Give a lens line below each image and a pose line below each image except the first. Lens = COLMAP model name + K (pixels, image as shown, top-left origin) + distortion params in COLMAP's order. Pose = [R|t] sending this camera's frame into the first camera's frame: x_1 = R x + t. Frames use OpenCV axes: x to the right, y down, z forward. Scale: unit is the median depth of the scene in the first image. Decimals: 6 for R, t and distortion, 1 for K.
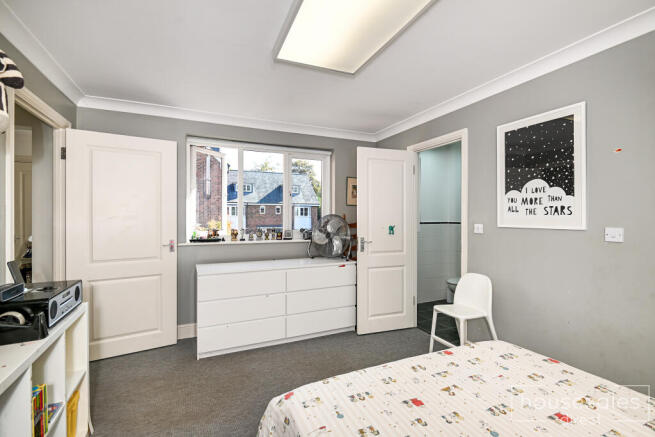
lens RADIAL K [[305.8, 0, 328.1], [0, 305.8, 216.2], [0, 0, 1]] dist [0.001501, -0.000458]
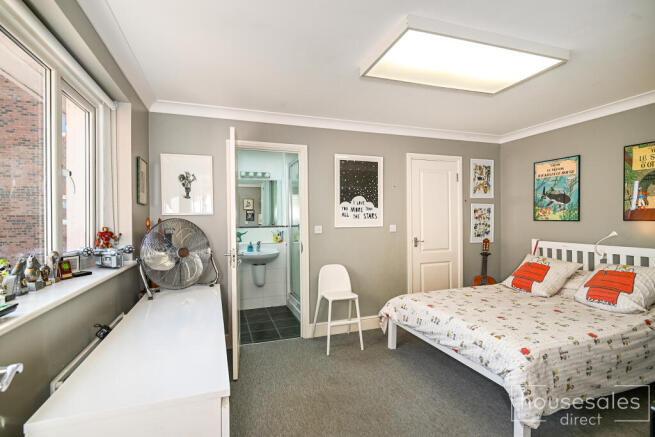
lens RADIAL K [[305.8, 0, 326.7], [0, 305.8, 219.3], [0, 0, 1]] dist [0.001501, -0.000458]
pose [[0.087137, -0.004313, 0.996187, -0.892799], [0.008006, 0.999961, 0.003629, -0.007166], [-0.996164, 0.007660, 0.087168, 1.015639]]
